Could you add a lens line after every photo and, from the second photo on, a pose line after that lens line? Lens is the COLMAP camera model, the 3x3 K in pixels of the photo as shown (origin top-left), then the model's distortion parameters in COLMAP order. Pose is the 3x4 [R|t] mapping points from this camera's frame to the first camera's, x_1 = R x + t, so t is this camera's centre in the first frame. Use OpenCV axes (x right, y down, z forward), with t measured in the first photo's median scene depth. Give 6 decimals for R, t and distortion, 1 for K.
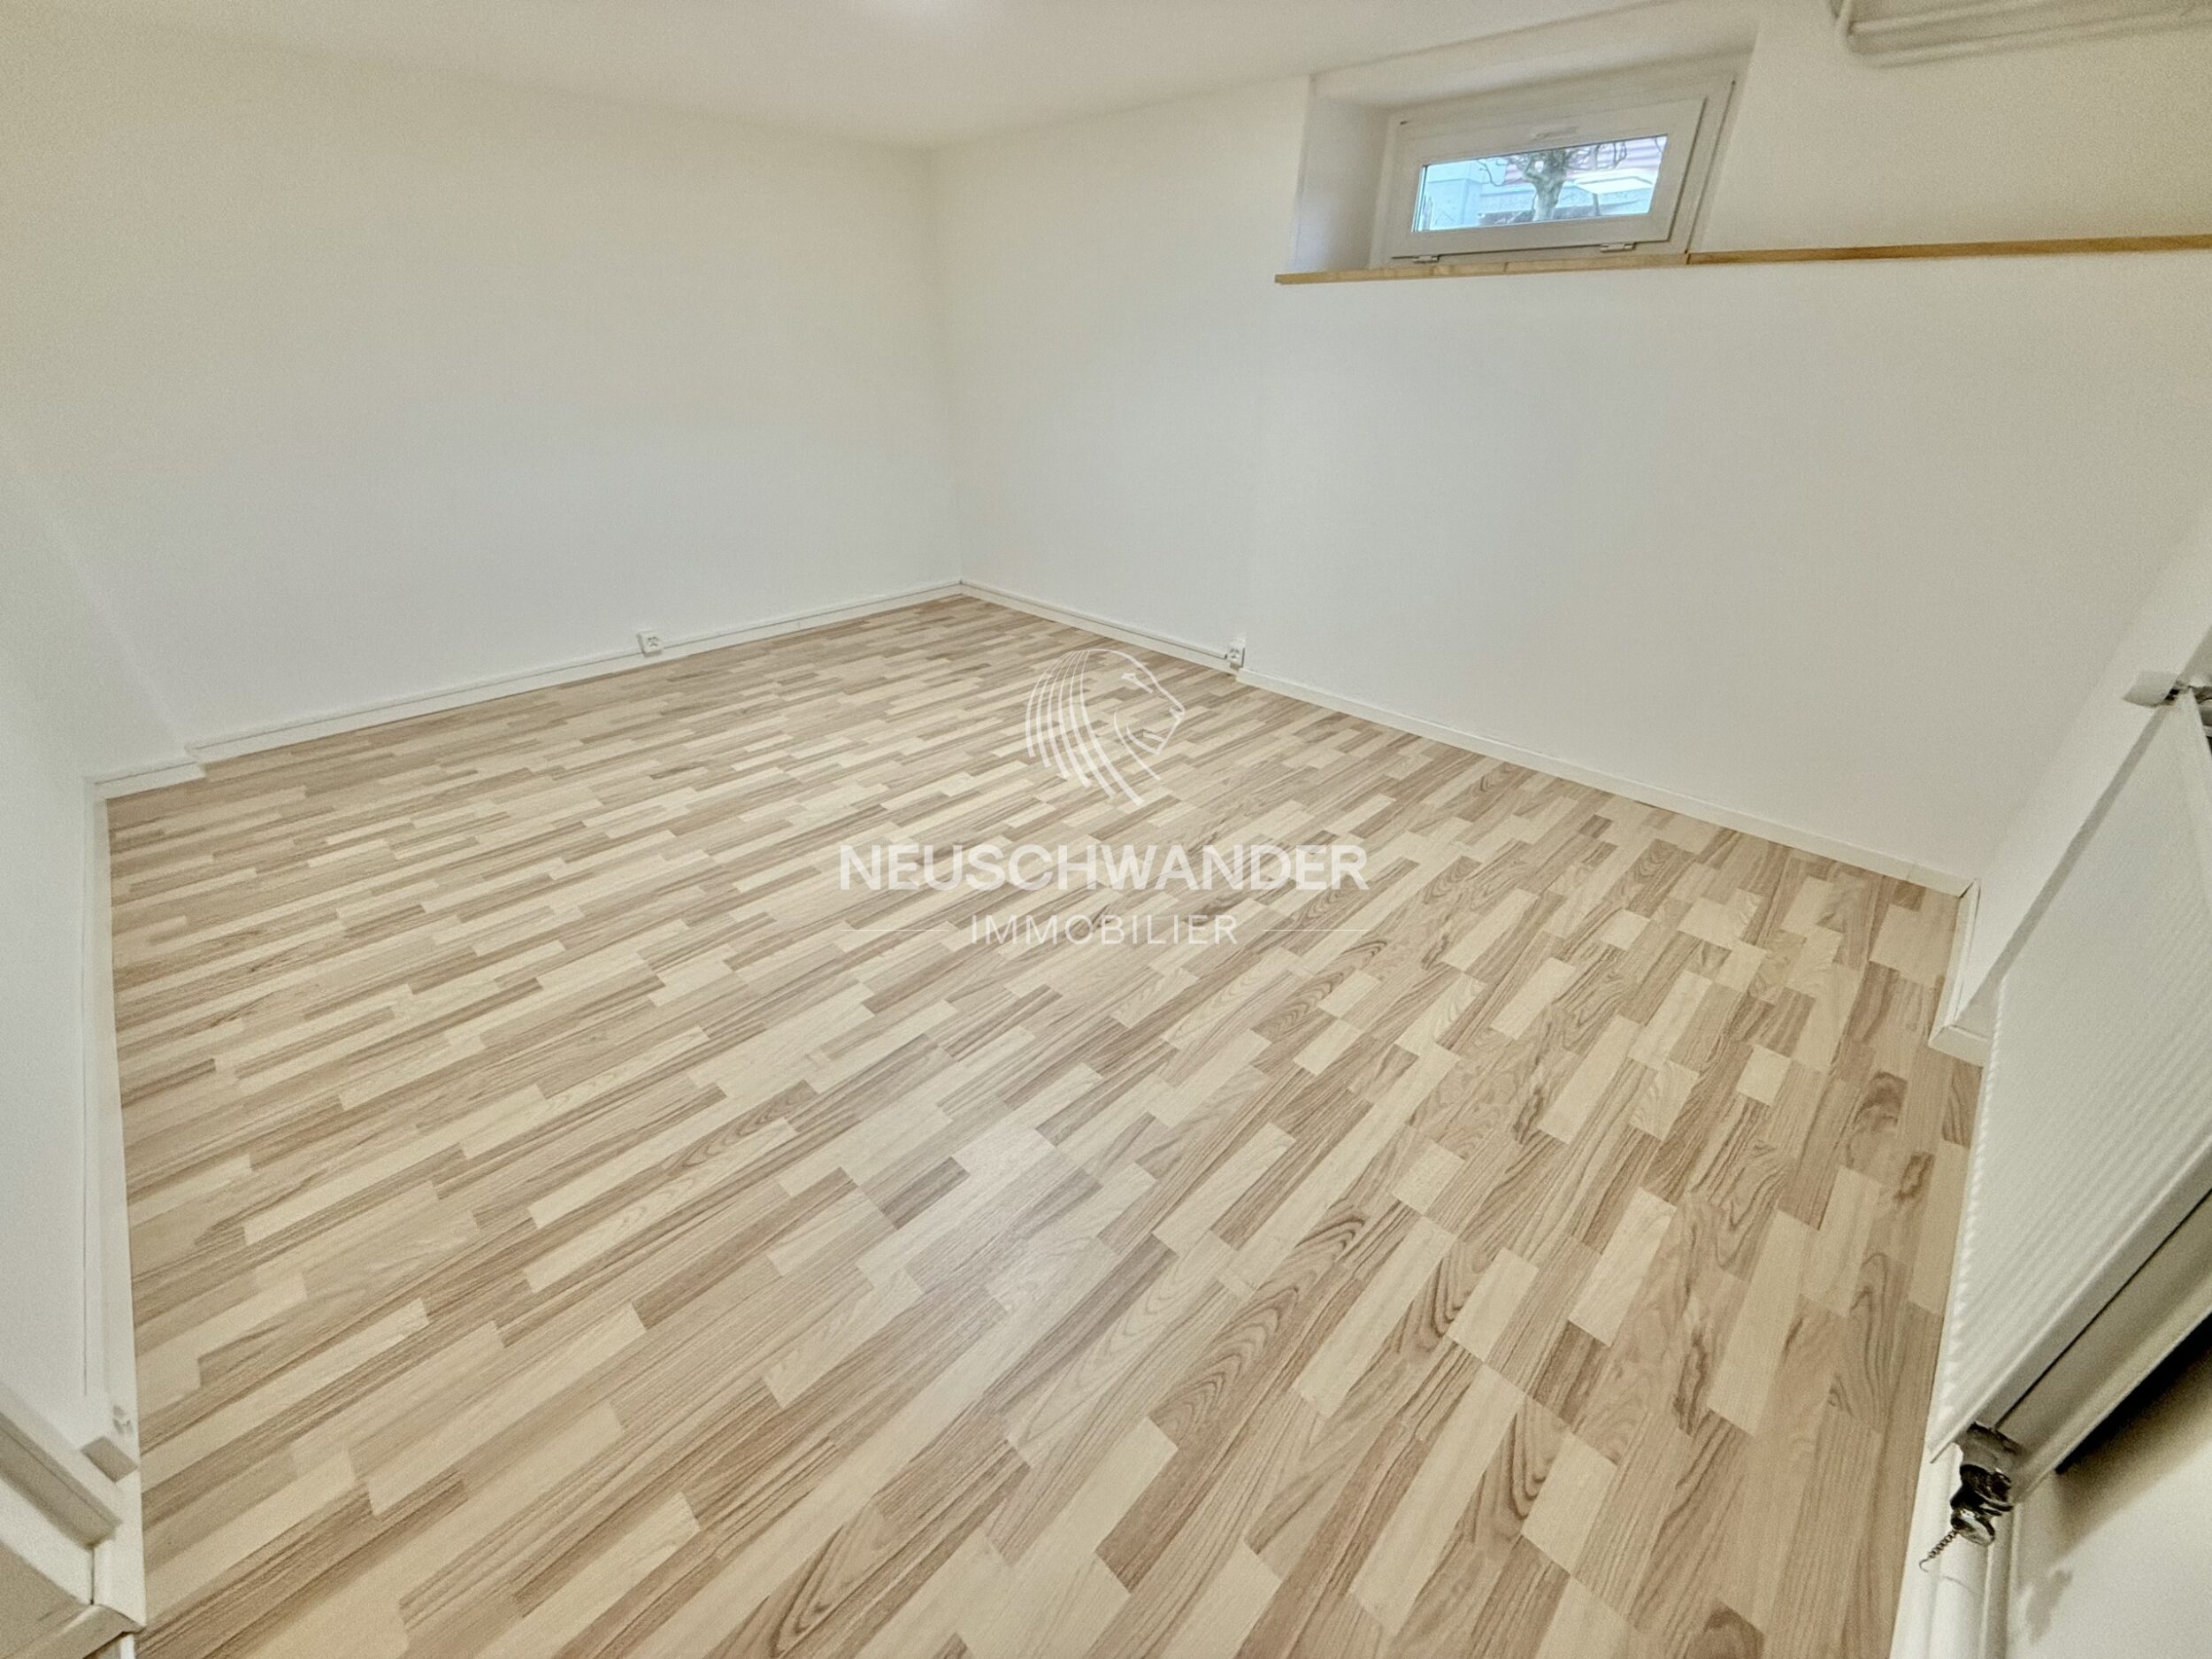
lens RADIAL K [[882.2, 0, 1100.7], [0, 882.2, 822.8], [0, 0, 1]] dist [0.000893, 0.000398]
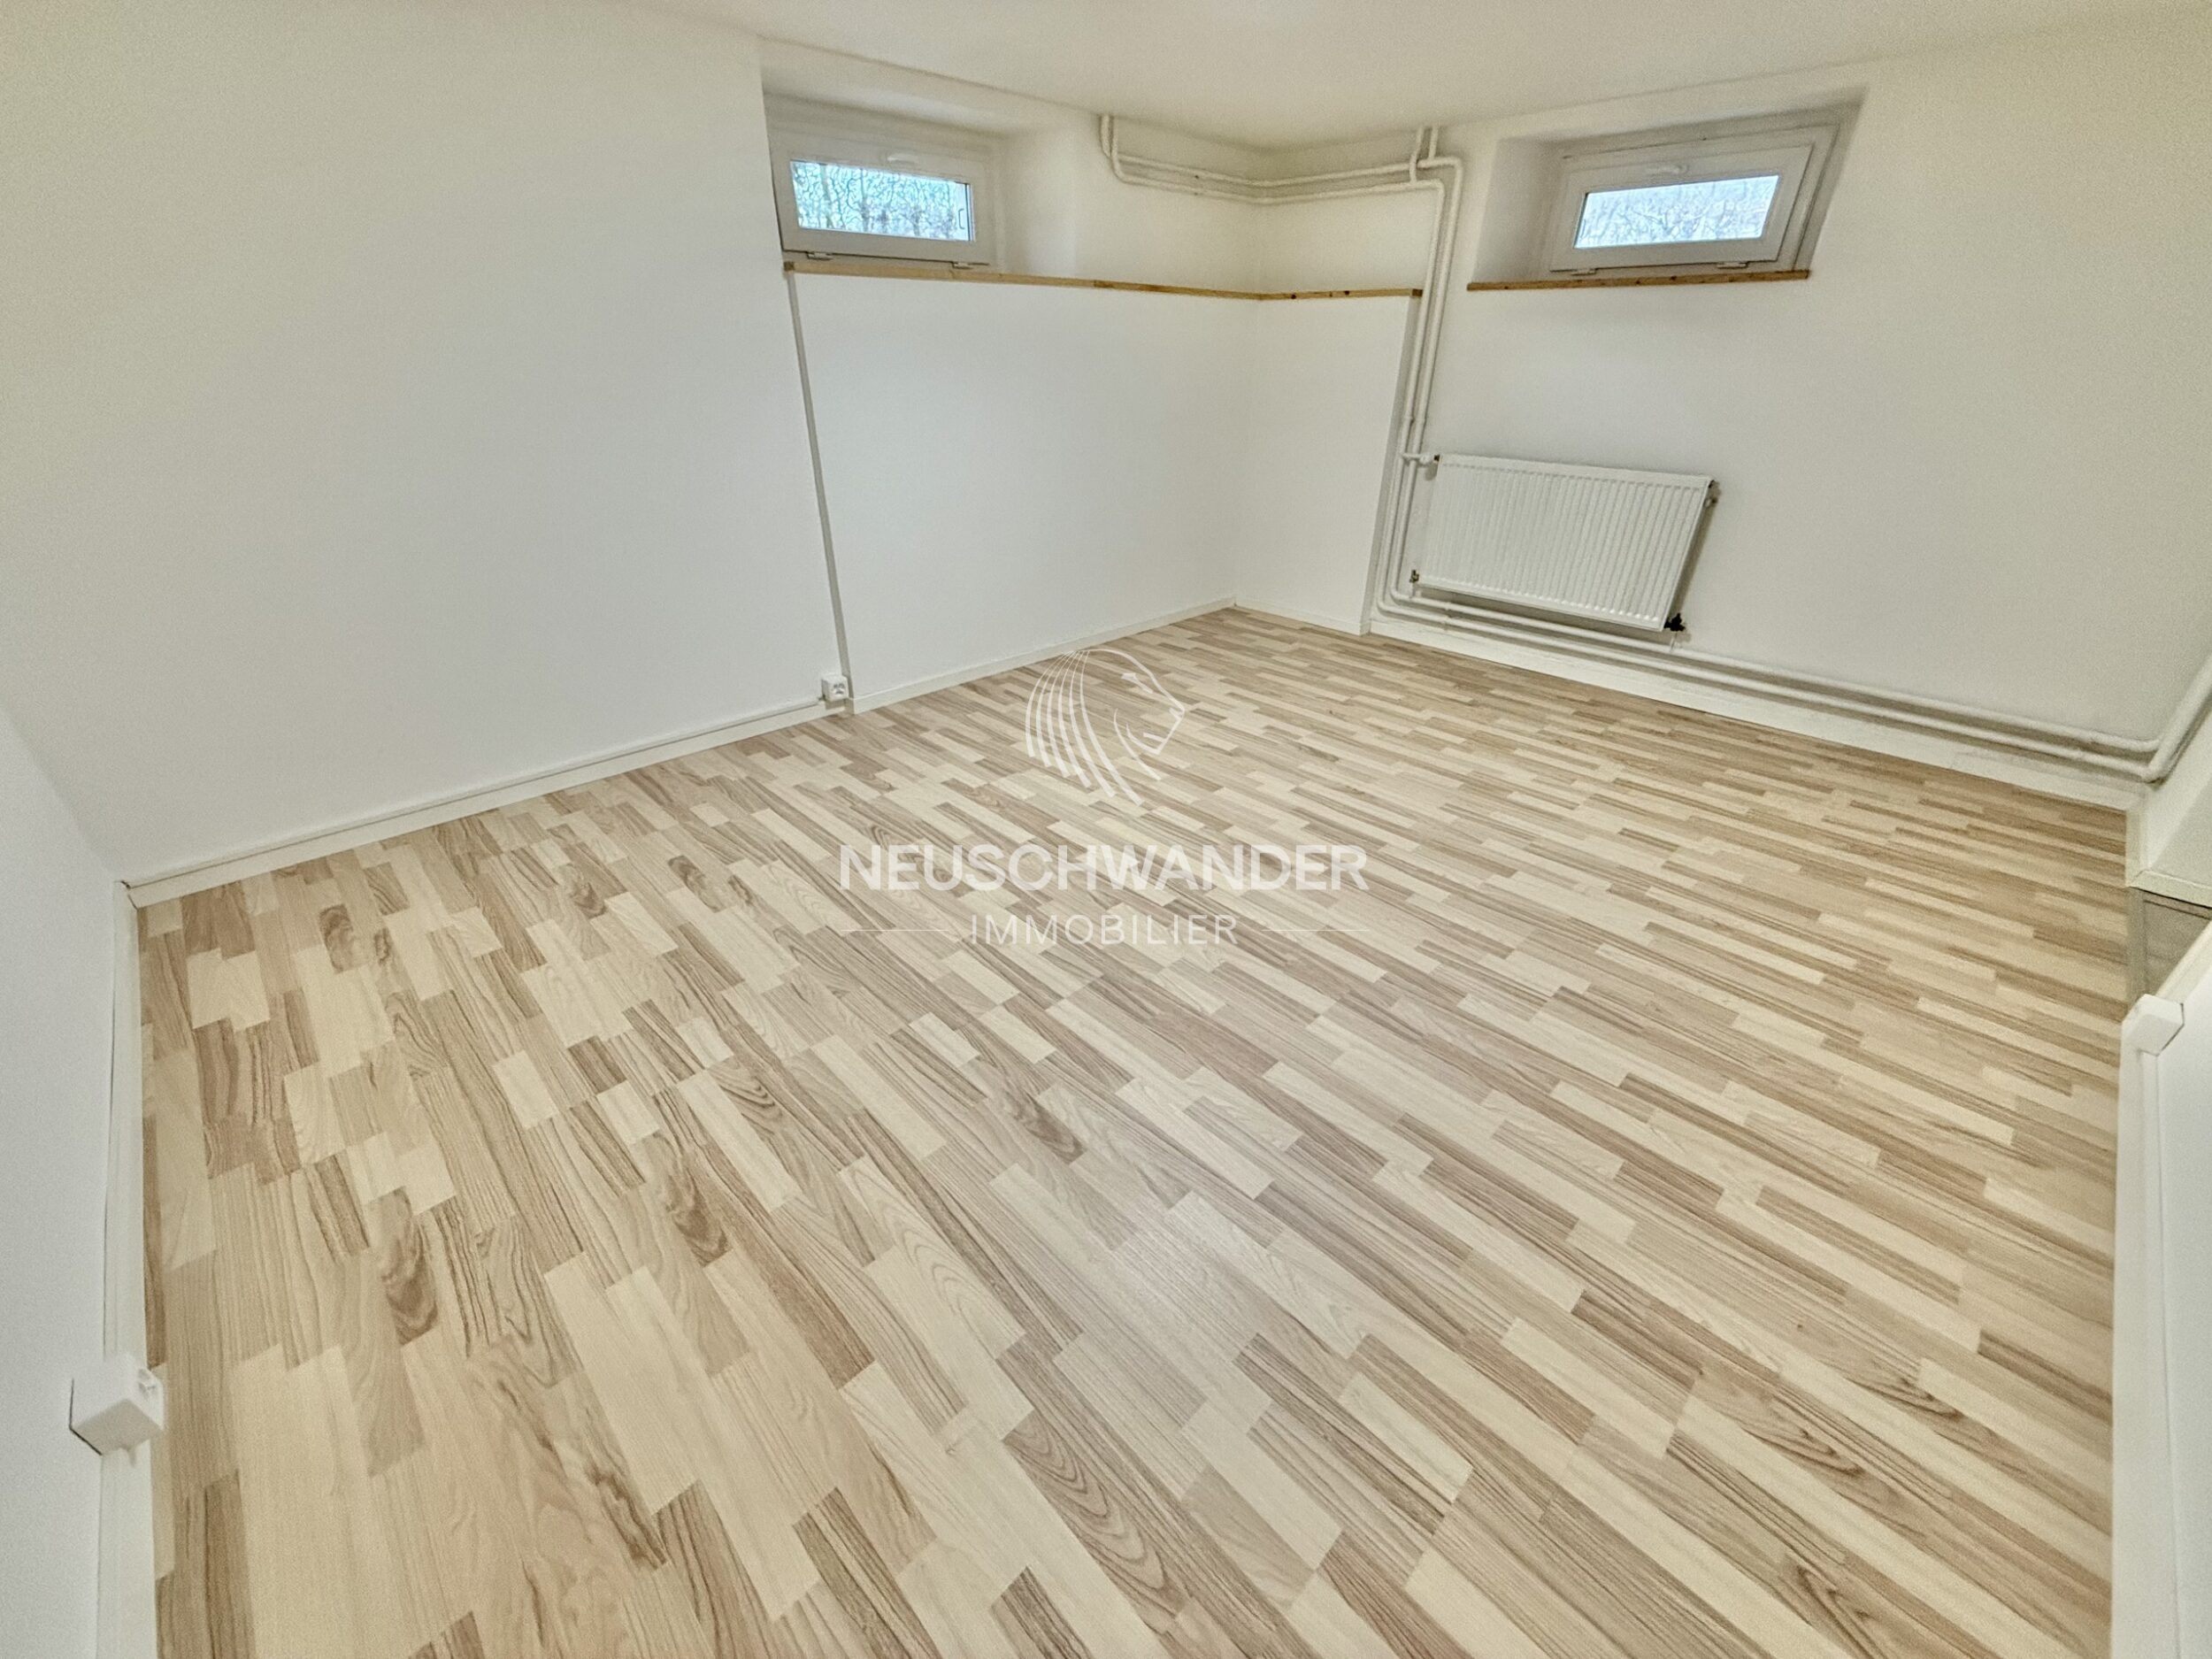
lens RADIAL K [[882.2, 0, 1096.1], [0, 882.2, 826.8], [0, 0, 1]] dist [0.000893, 0.000398]
pose [[0.022108, -0.482864, 0.875416, -1.062115], [0.478271, 0.774041, 0.414869, -0.508310], [-0.877934, 0.409515, 0.248052, 0.941325]]
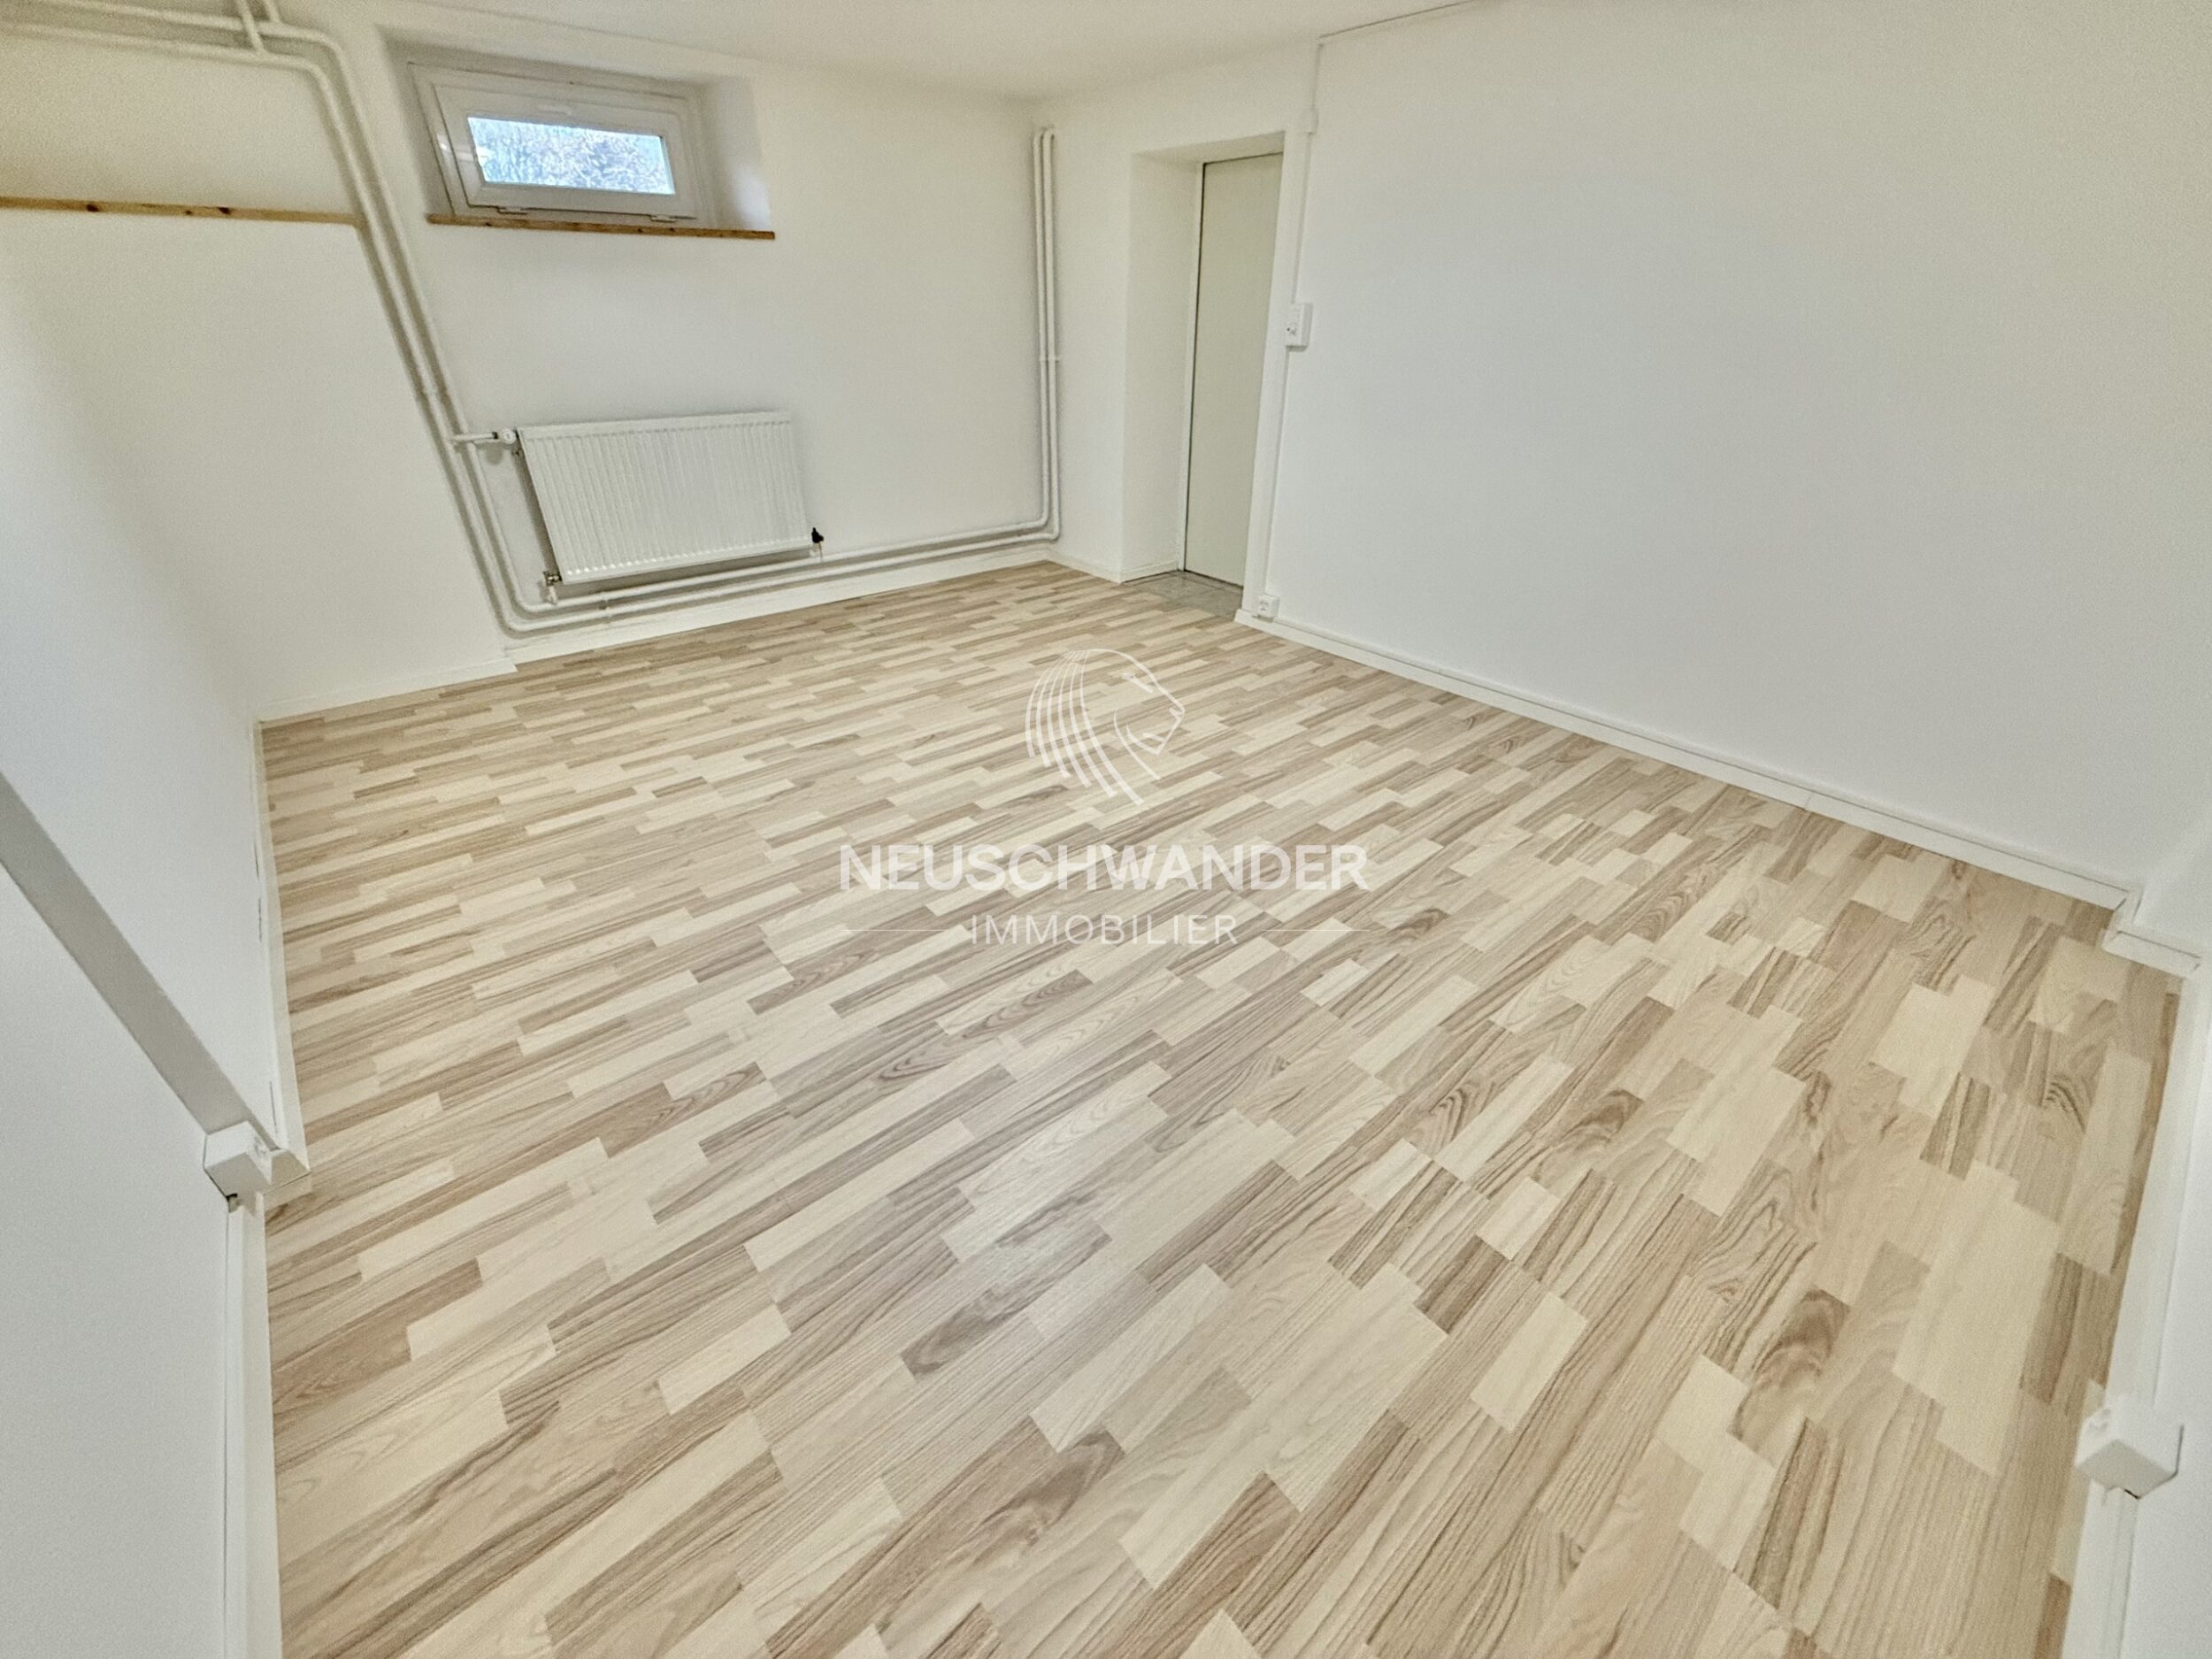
lens RADIAL K [[882.2, 0, 1101.8], [0, 882.2, 825.6], [0, 0, 1]] dist [0.000893, 0.000398]
pose [[-0.996349, -0.052813, 0.067073, -0.332523], [0.031247, 0.505552, 0.862230, -0.875180], [-0.079446, 0.861178, -0.502056, 1.606784]]
